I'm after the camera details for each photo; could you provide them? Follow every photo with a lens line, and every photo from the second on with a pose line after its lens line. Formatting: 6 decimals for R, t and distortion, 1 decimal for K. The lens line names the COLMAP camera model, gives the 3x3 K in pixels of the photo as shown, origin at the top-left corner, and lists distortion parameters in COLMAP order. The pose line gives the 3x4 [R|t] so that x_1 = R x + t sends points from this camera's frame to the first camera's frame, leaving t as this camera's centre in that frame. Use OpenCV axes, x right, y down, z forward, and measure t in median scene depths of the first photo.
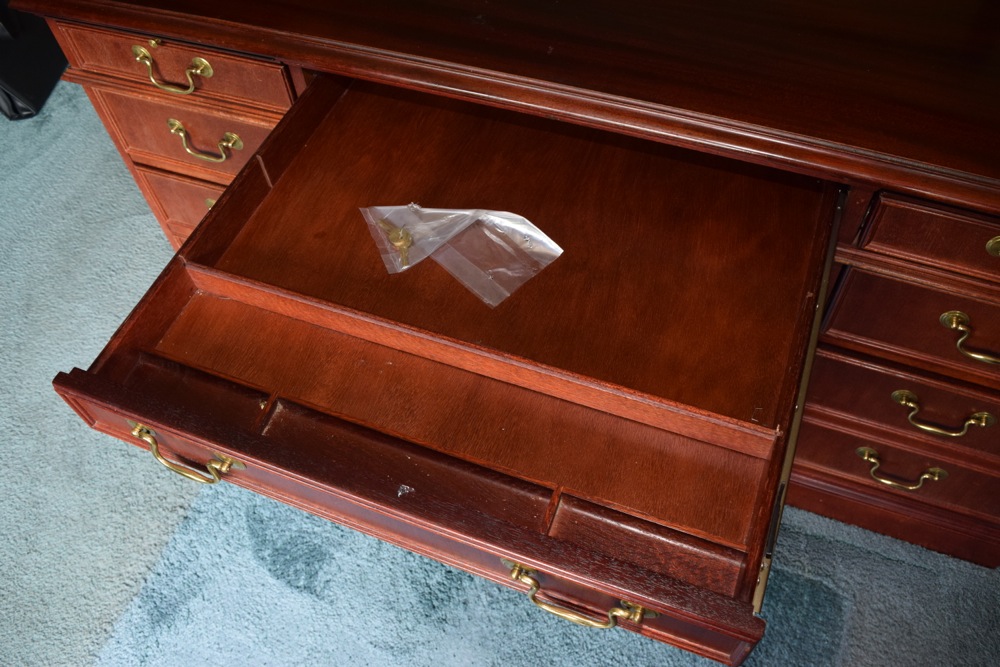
lens RADIAL K [[814.5, 0, 500.0], [0, 814.5, 333.5], [0, 0, 1]] dist [-0.084134, 0.008673]
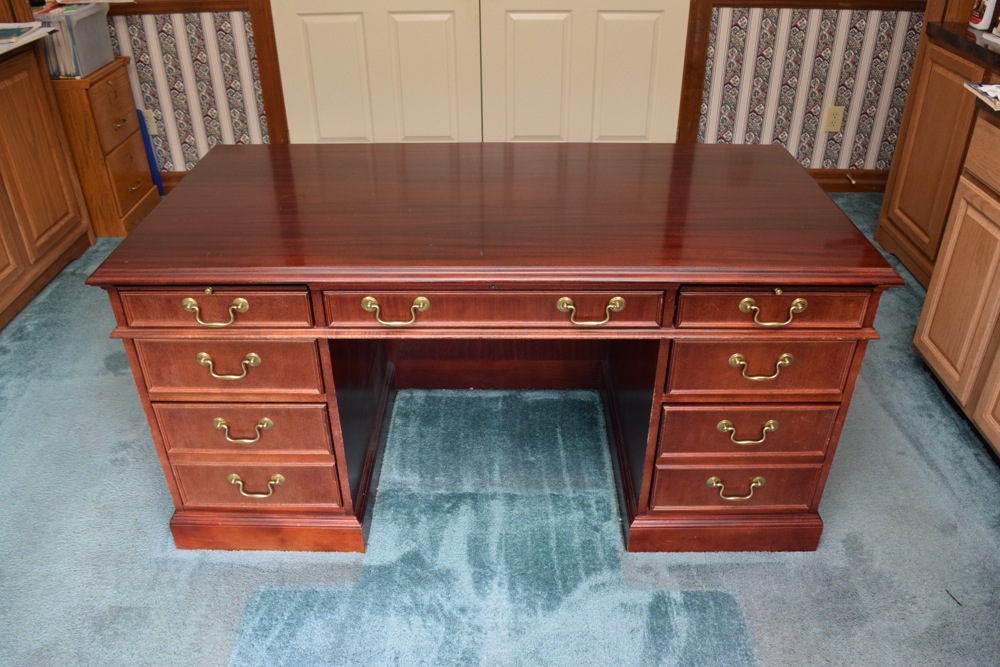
lens RADIAL K [[782.9, 0, 500.0], [0, 782.9, 333.5], [0, 0, 1]] dist [-0.088949, 0.009673]
pose [[0.932463, -0.146747, 0.330117, -0.317820], [0.264748, 0.899318, -0.348044, 0.262206], [-0.245806, 0.411936, 0.877432, -0.269576]]
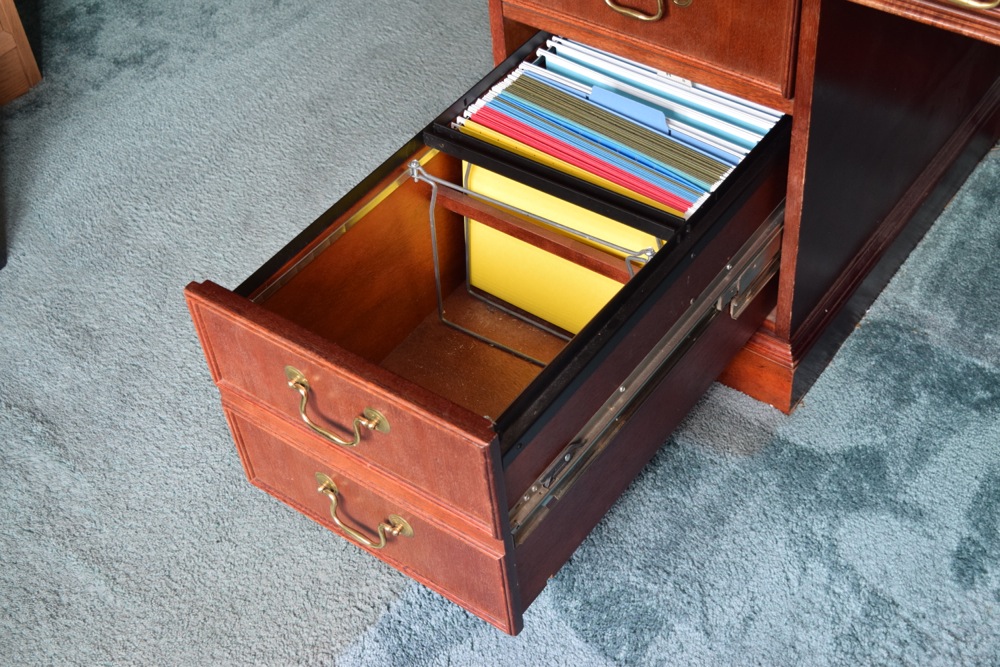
lens RADIAL K [[1414.8, 0, 500.0], [0, 1414.8, 333.5], [0, 0, 1]] dist [-0.021632, -0.024795]
pose [[0.965278, 0.172086, -0.196532, -0.158869], [-0.199347, 0.971471, -0.128469, 0.220248], [0.168817, 0.163186, 0.972045, -0.188838]]
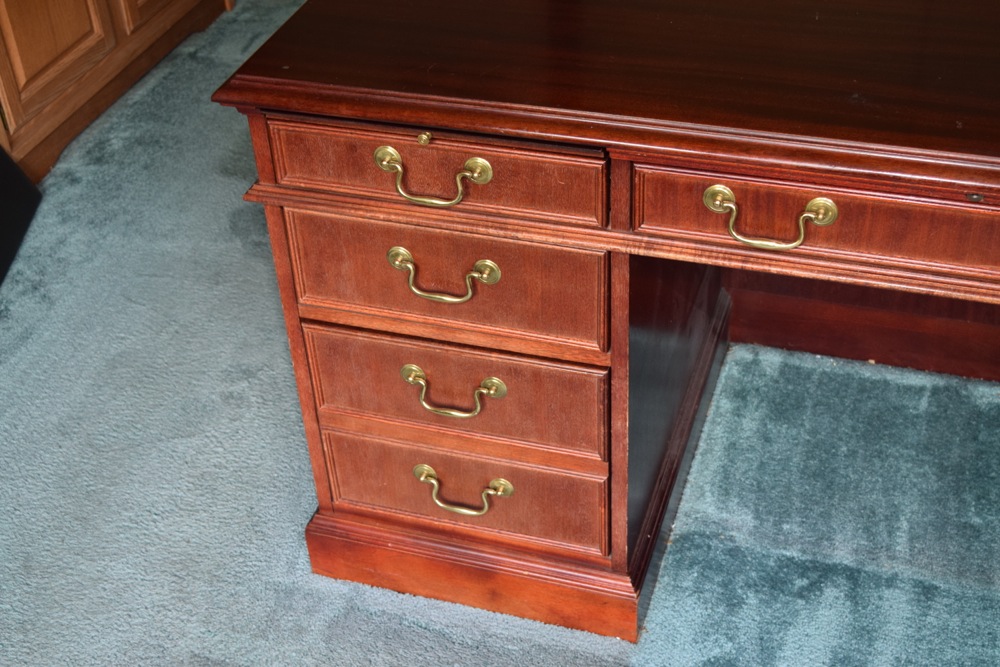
lens RADIAL K [[1379.6, 0, 500.0], [0, 1379.6, 333.5], [0, 0, 1]] dist [-0.044682, 0.061281]
pose [[0.998159, -0.032509, 0.051206, -0.333572], [0.046491, 0.952273, -0.301687, 0.180110], [-0.038955, 0.303512, 0.952031, -0.192441]]
